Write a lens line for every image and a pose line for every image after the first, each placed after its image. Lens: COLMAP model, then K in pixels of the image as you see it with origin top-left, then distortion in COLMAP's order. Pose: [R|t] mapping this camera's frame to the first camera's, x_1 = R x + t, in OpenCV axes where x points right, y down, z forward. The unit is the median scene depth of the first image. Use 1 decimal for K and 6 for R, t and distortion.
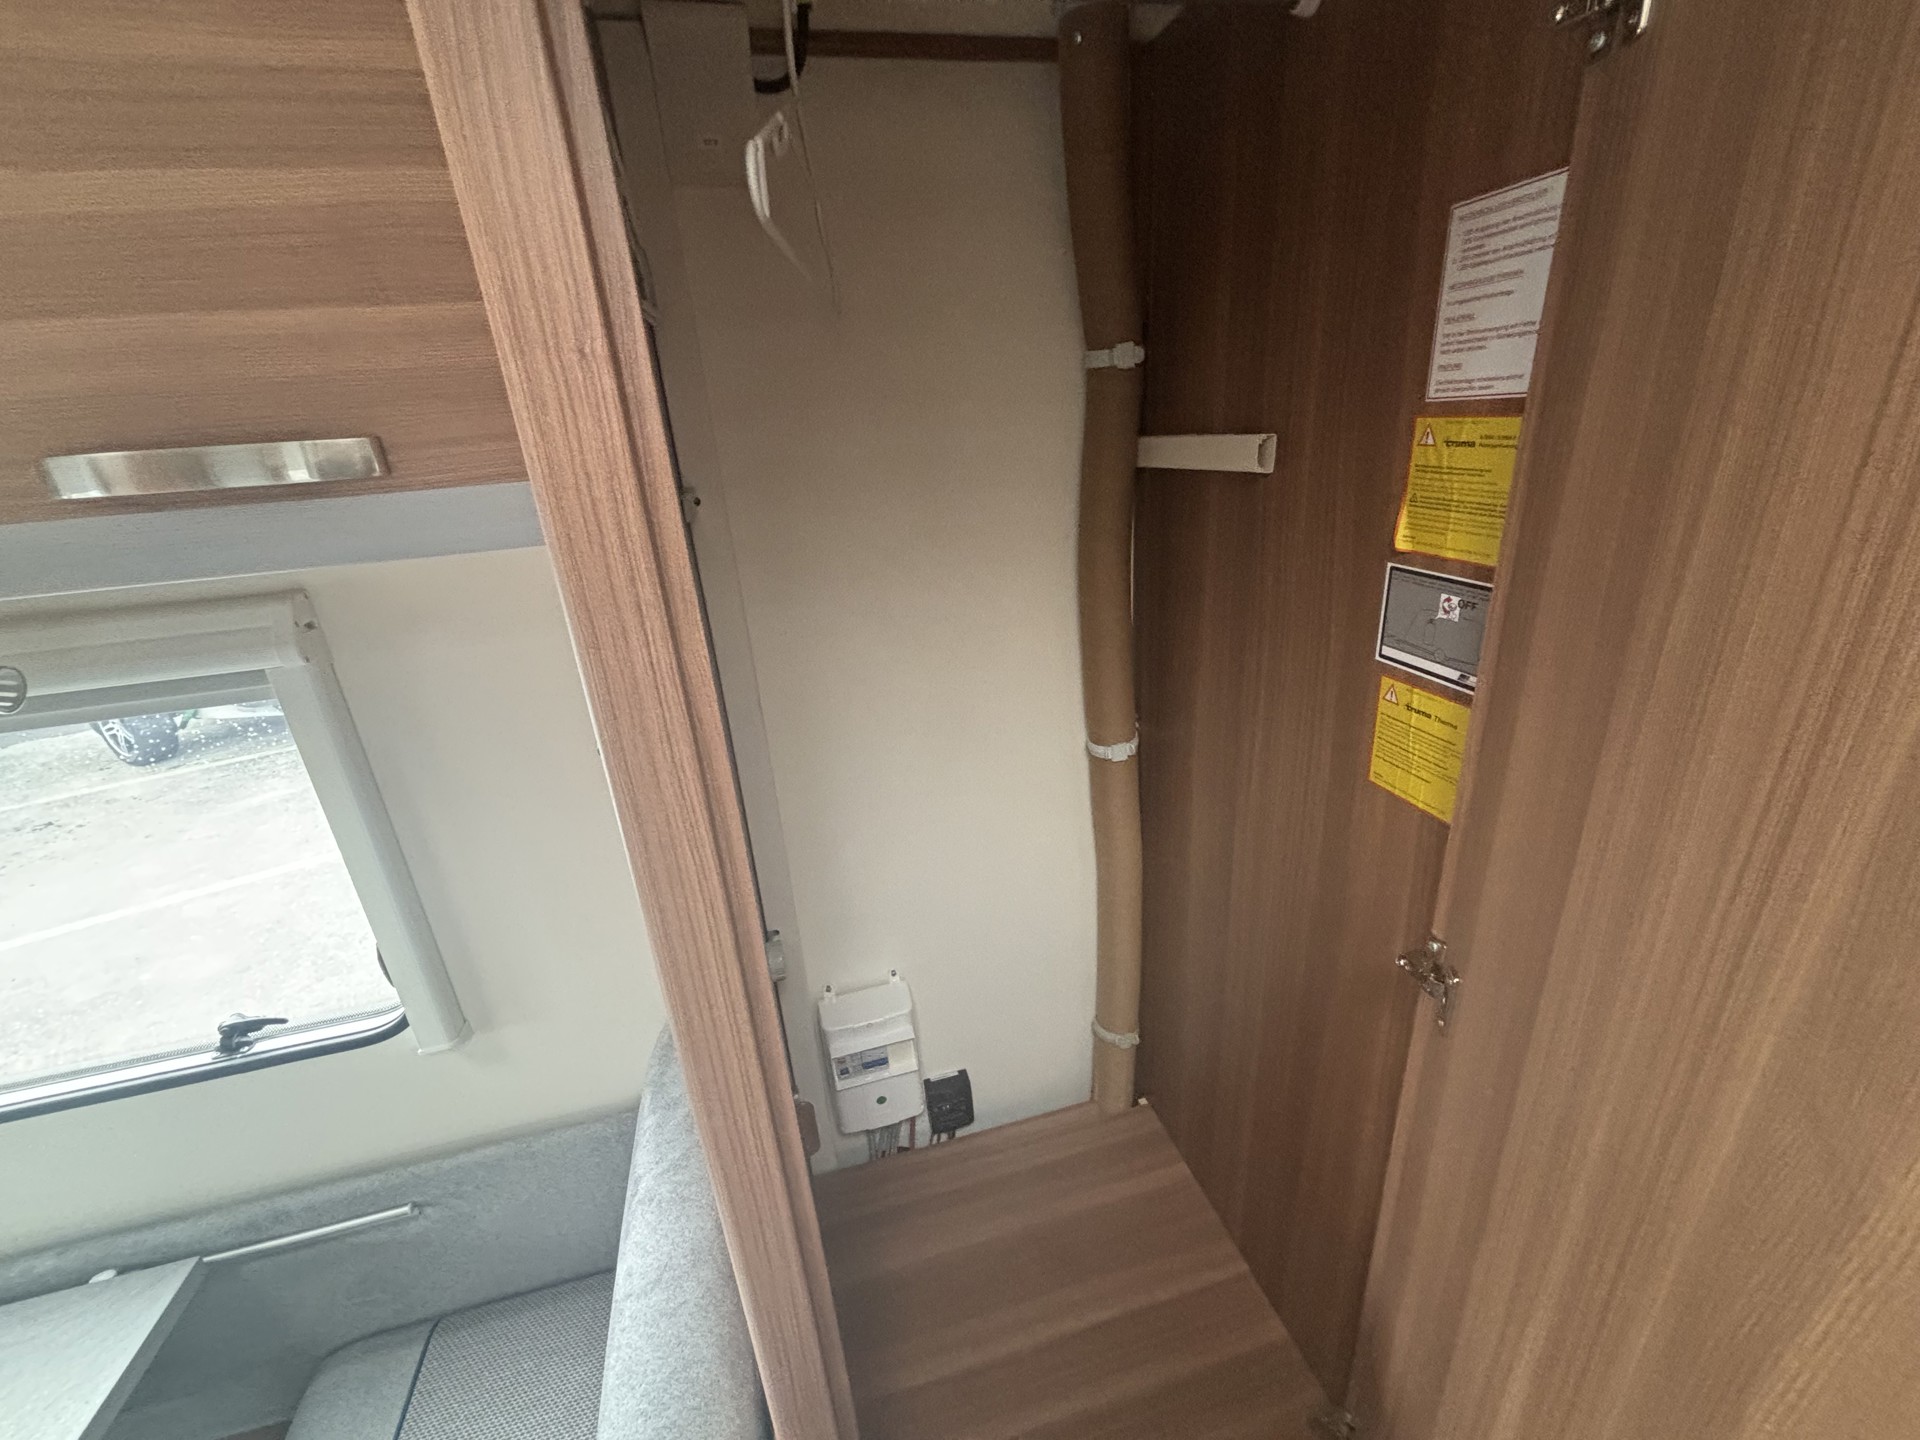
lens RADIAL K [[779.2, 0, 961.7], [0, 779.2, 722.0], [0, 0, 1]] dist [-0.009346, -0.000533]
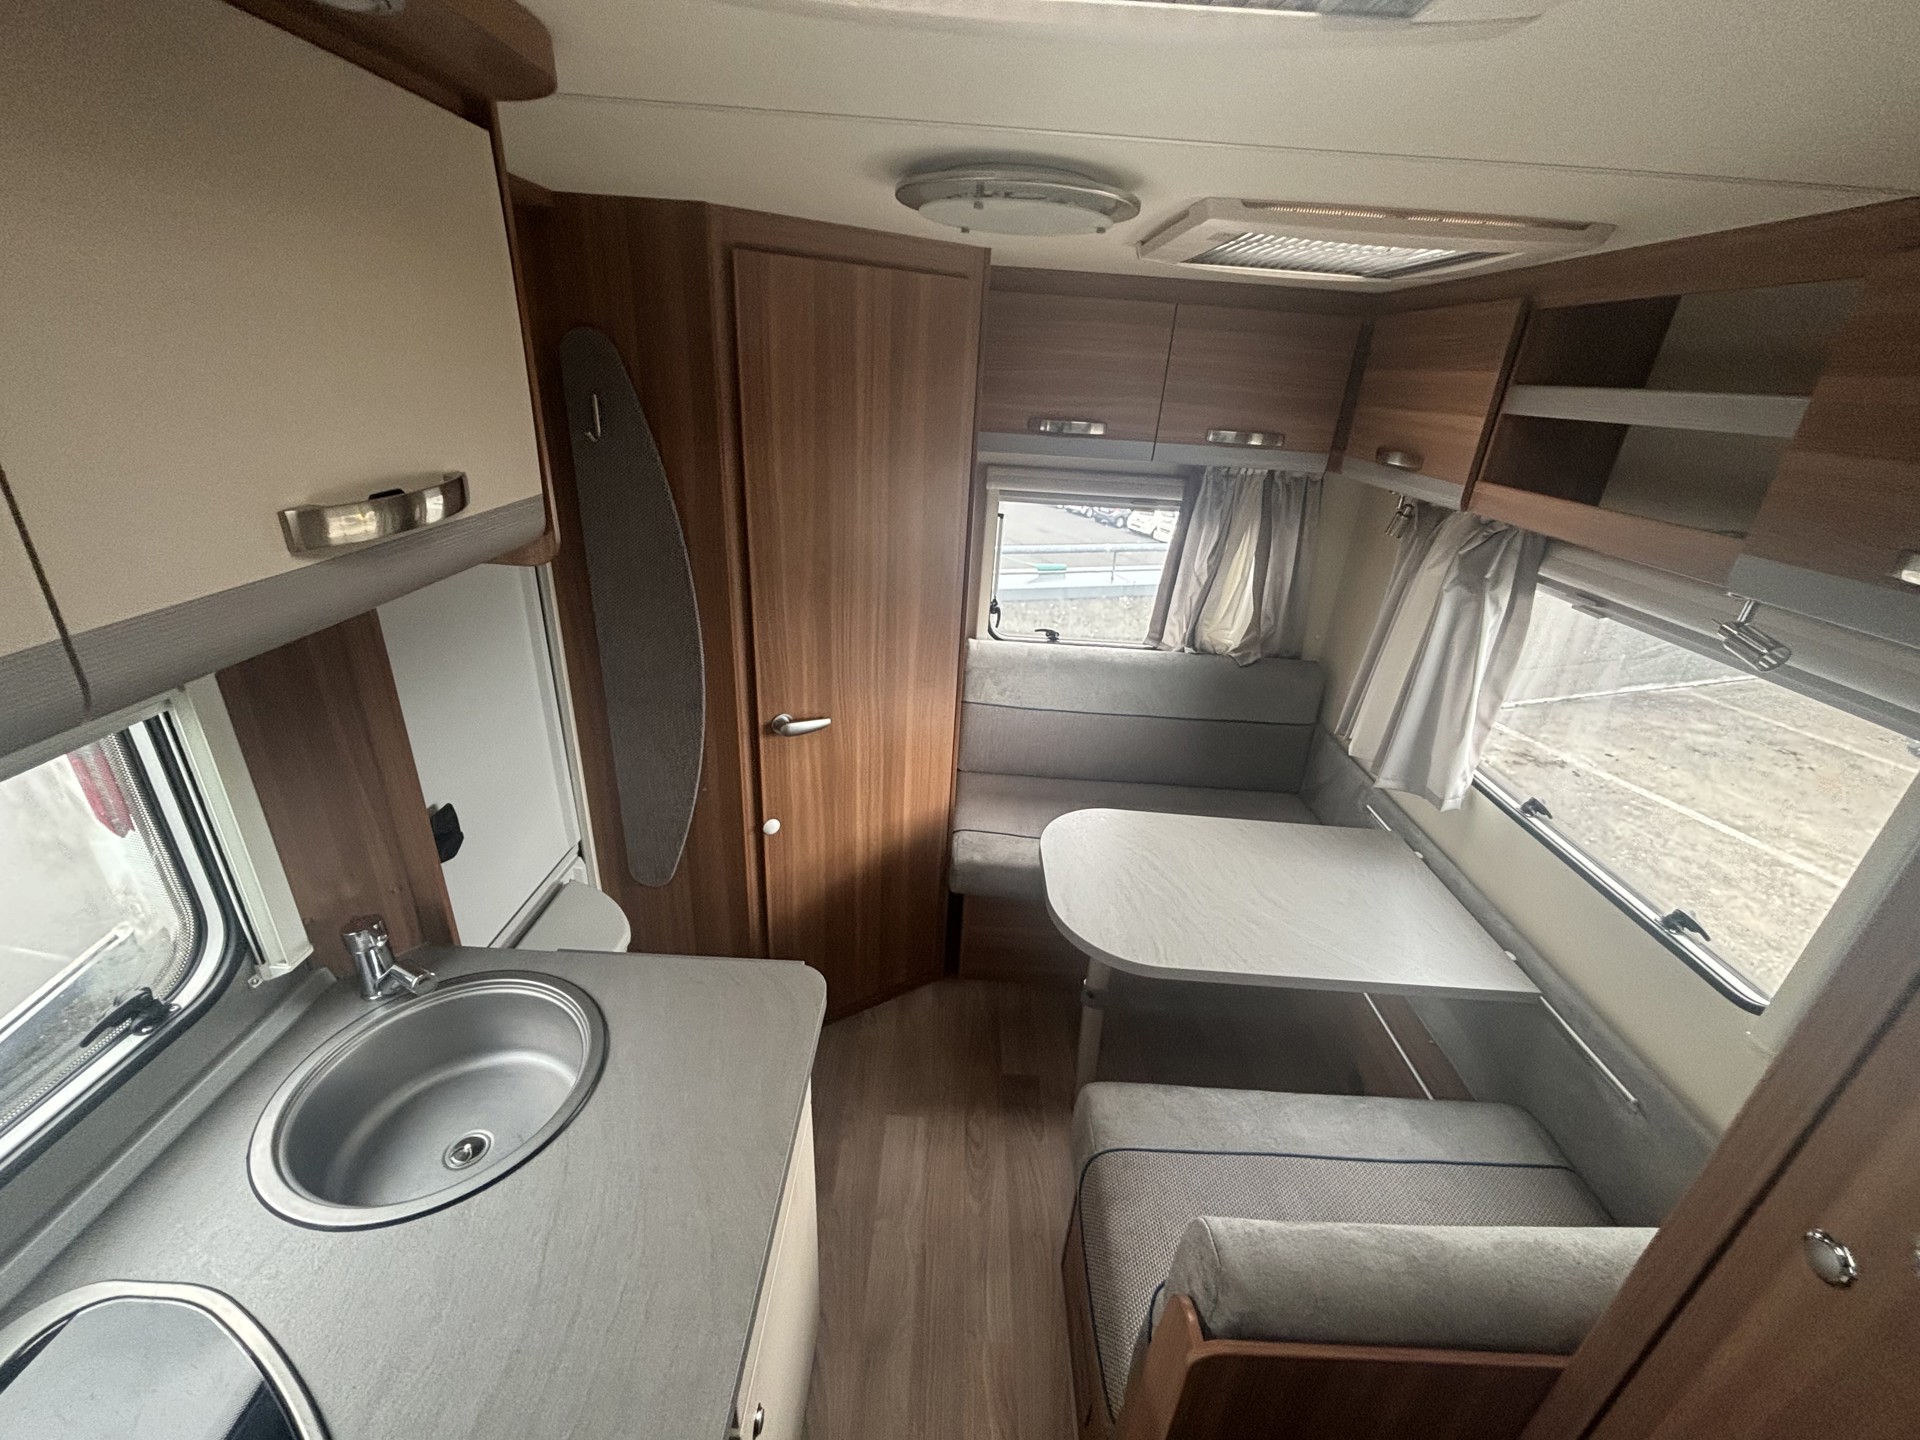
lens RADIAL K [[779.2, 0, 957.8], [0, 779.2, 723.2], [0, 0, 1]] dist [-0.009346, -0.000533]
pose [[-0.274531, 0.443842, -0.853016, 0.412330], [-0.386076, 0.761581, 0.520519, -0.077262], [0.880669, 0.472228, -0.037721, -0.233547]]
